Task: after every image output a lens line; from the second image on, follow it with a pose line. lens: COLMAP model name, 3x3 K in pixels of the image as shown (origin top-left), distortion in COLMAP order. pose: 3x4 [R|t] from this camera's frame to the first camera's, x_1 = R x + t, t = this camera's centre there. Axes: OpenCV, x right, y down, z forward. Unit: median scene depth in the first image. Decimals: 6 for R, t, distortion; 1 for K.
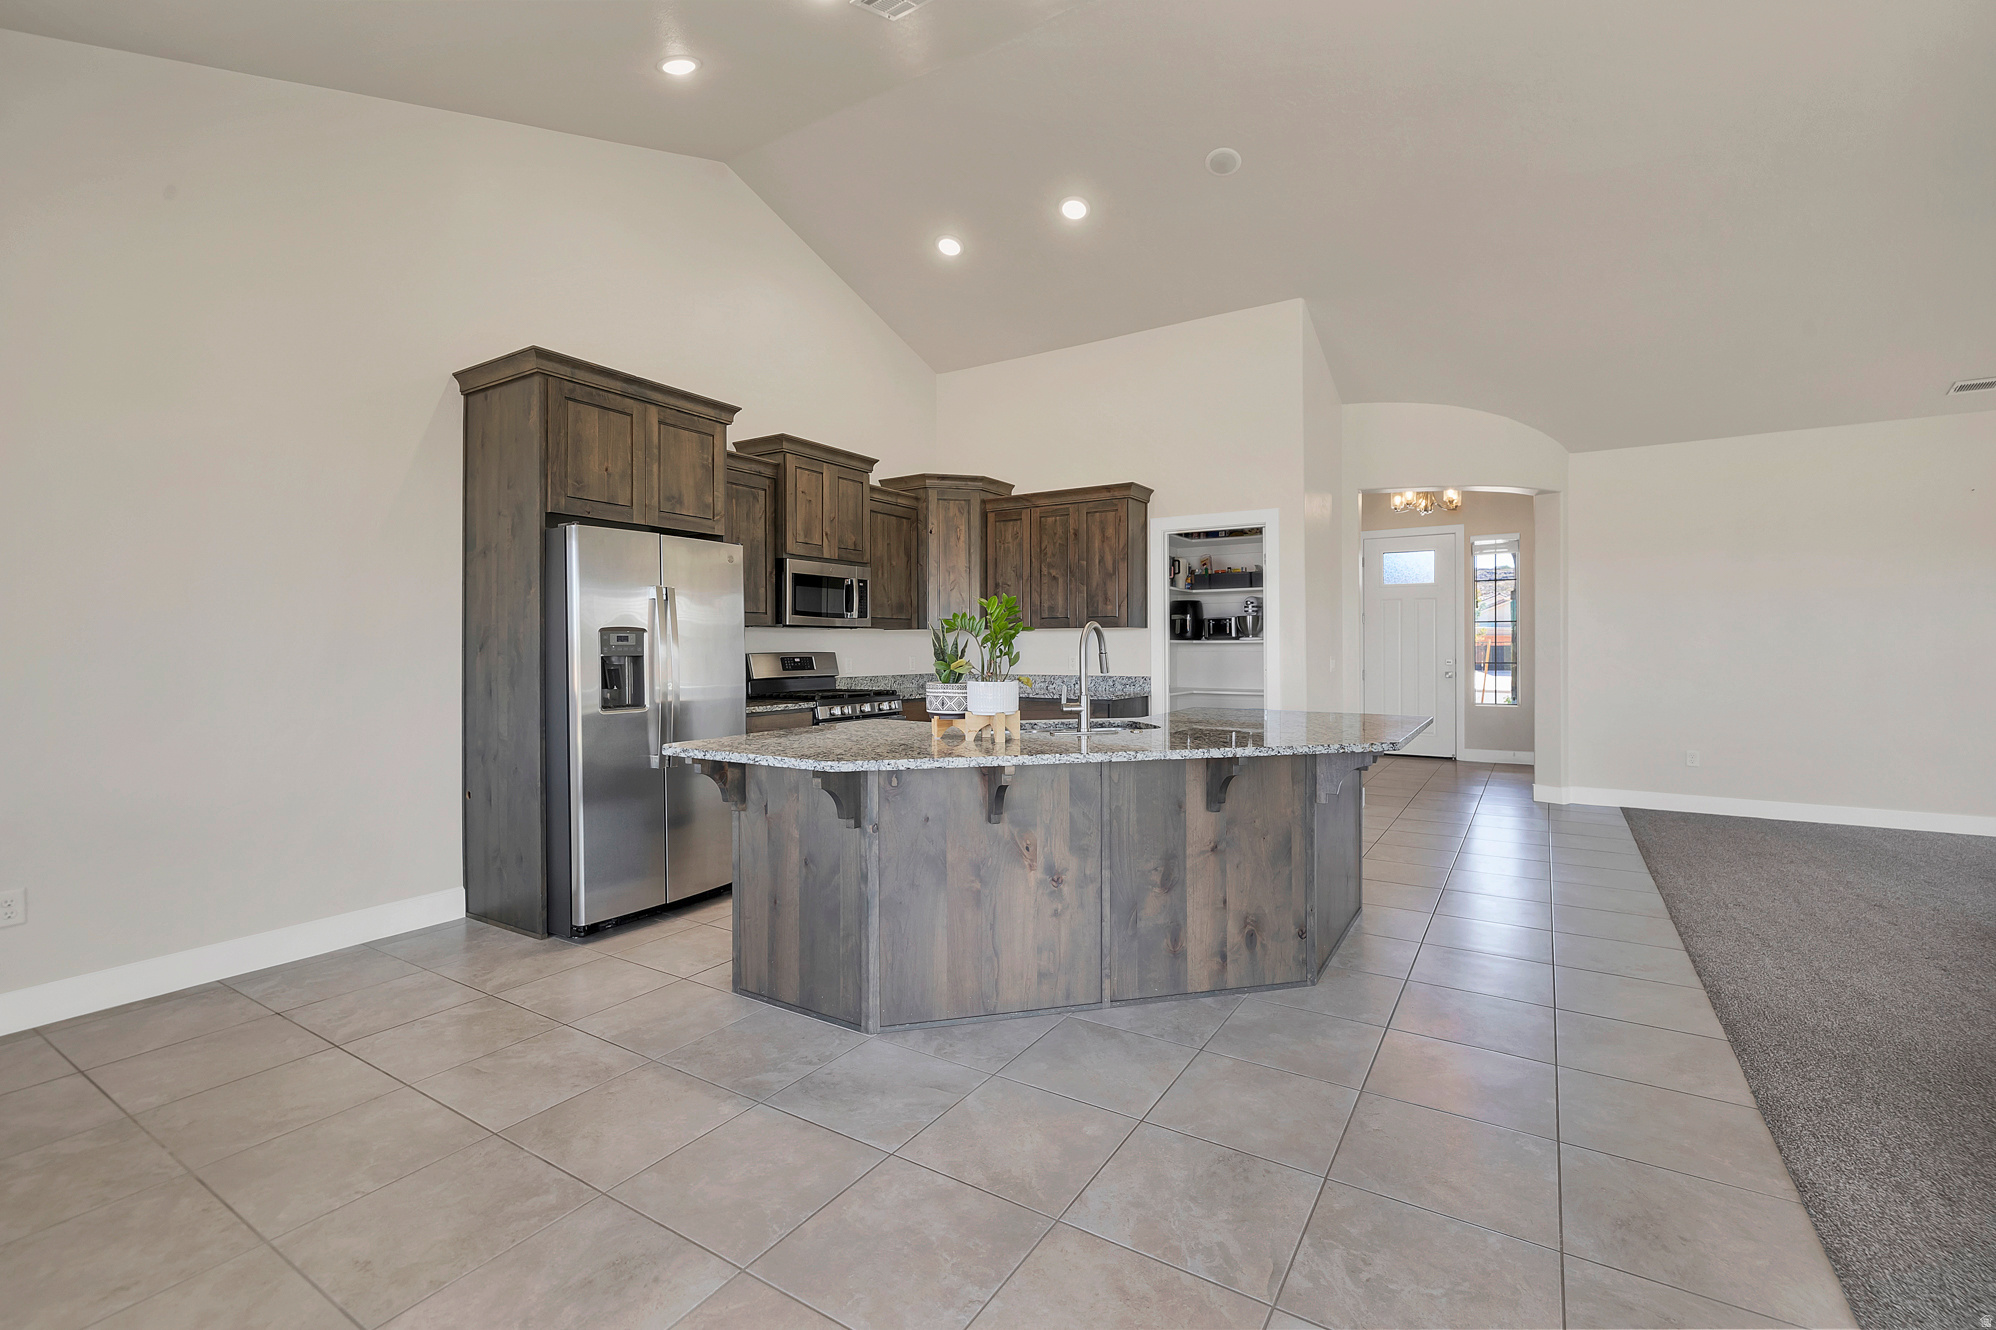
lens RADIAL K [[873.8, 0, 993.3], [0, 873.8, 655.9], [0, 0, 1]] dist [-0.001087, -0.000057]
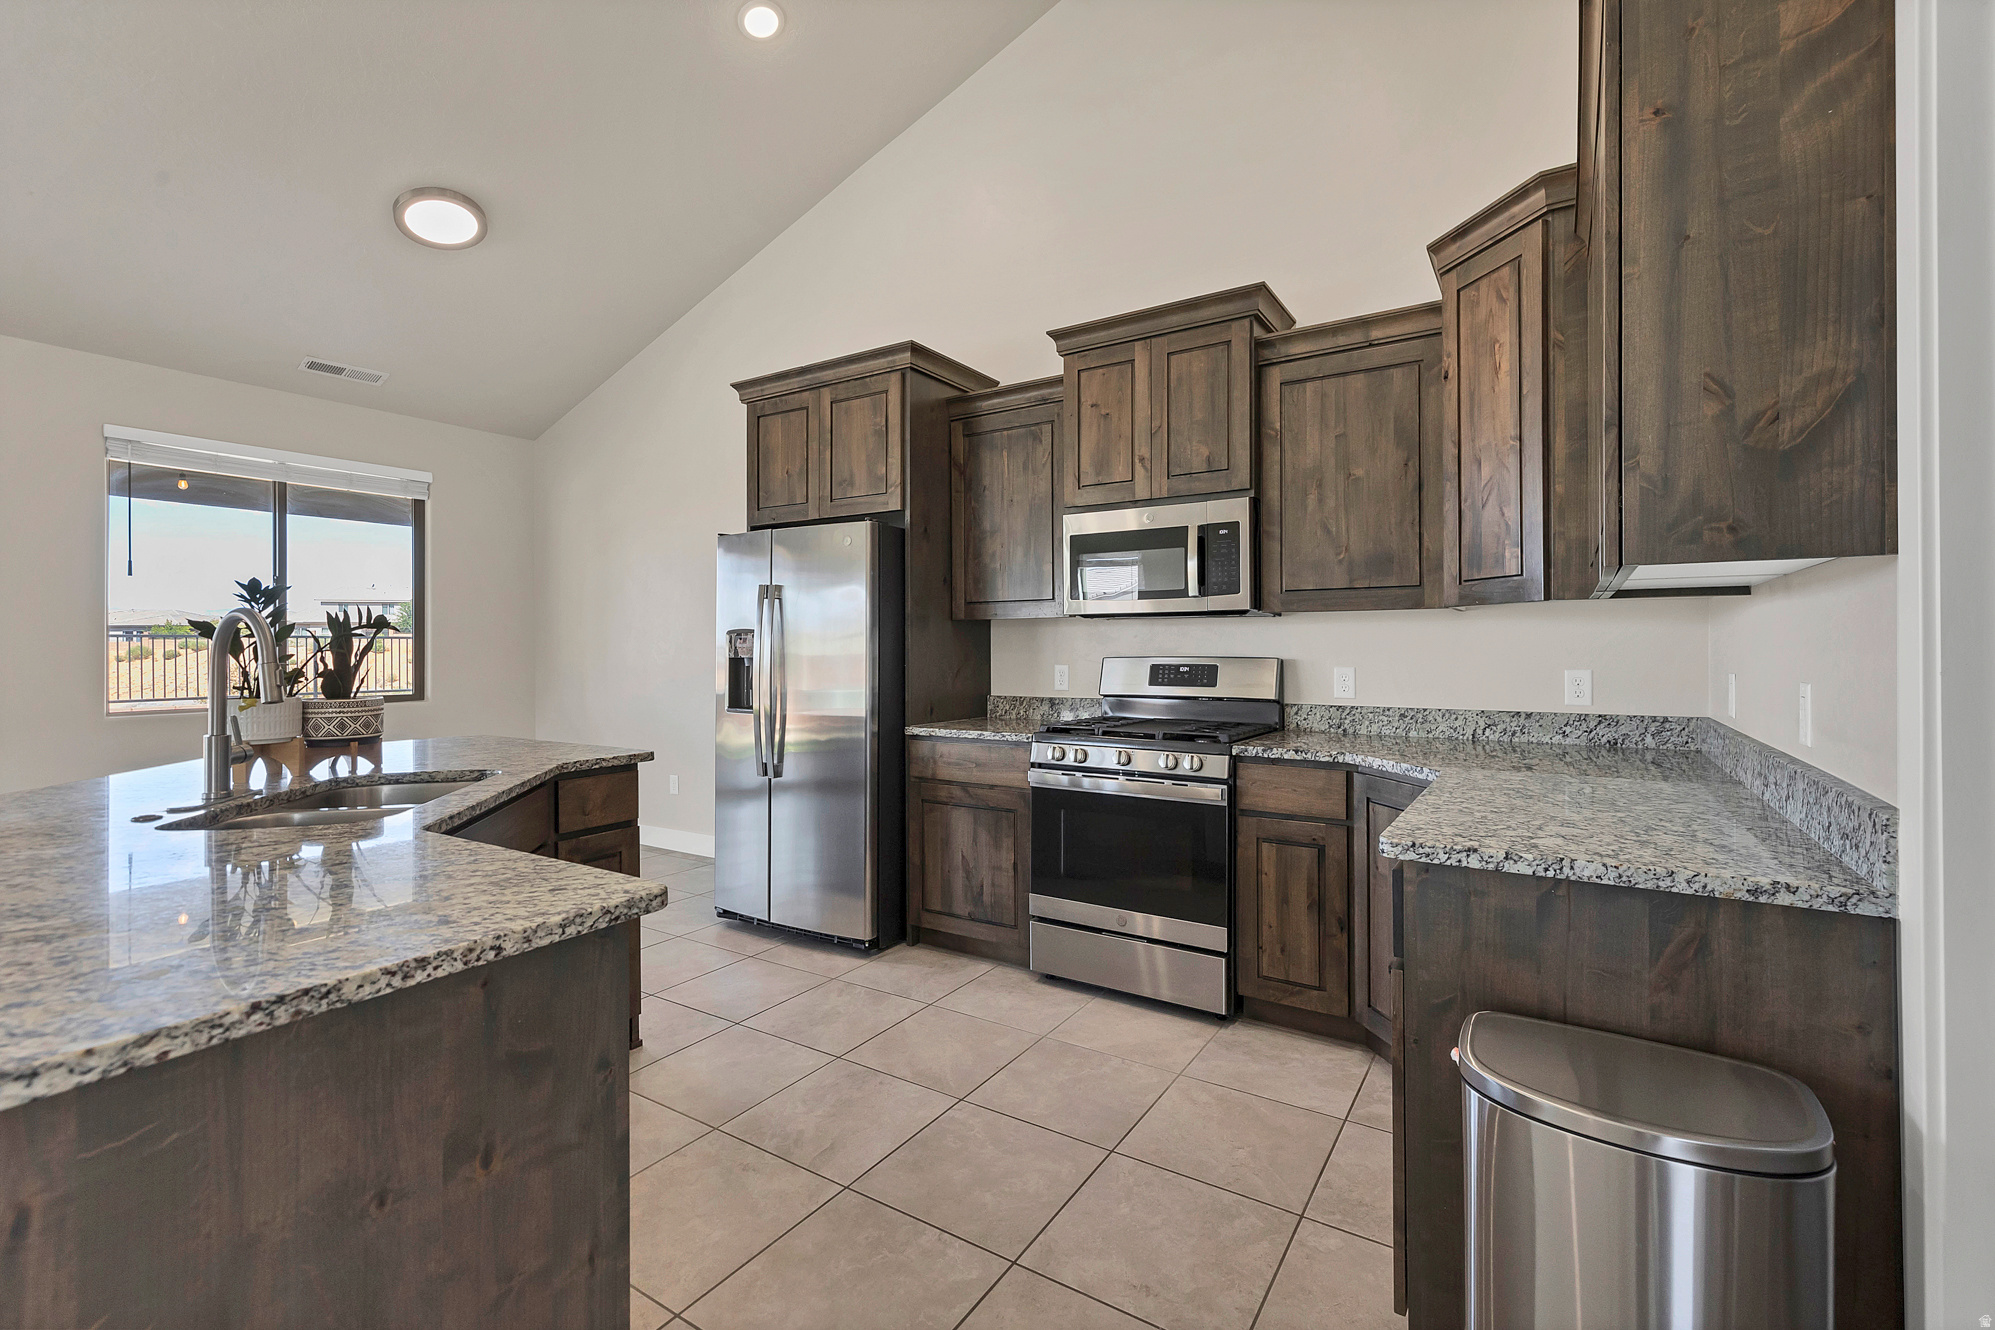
lens RADIAL K [[873.3, 0, 995.2], [0, 873.3, 651.5], [0, 0, 1]] dist [-0.001087, -0.000057]
pose [[-0.006873, 0.005554, -0.999961, 0.418047], [-0.008411, 0.999949, 0.005612, -0.010771], [0.999941, 0.008450, -0.006825, 0.928933]]
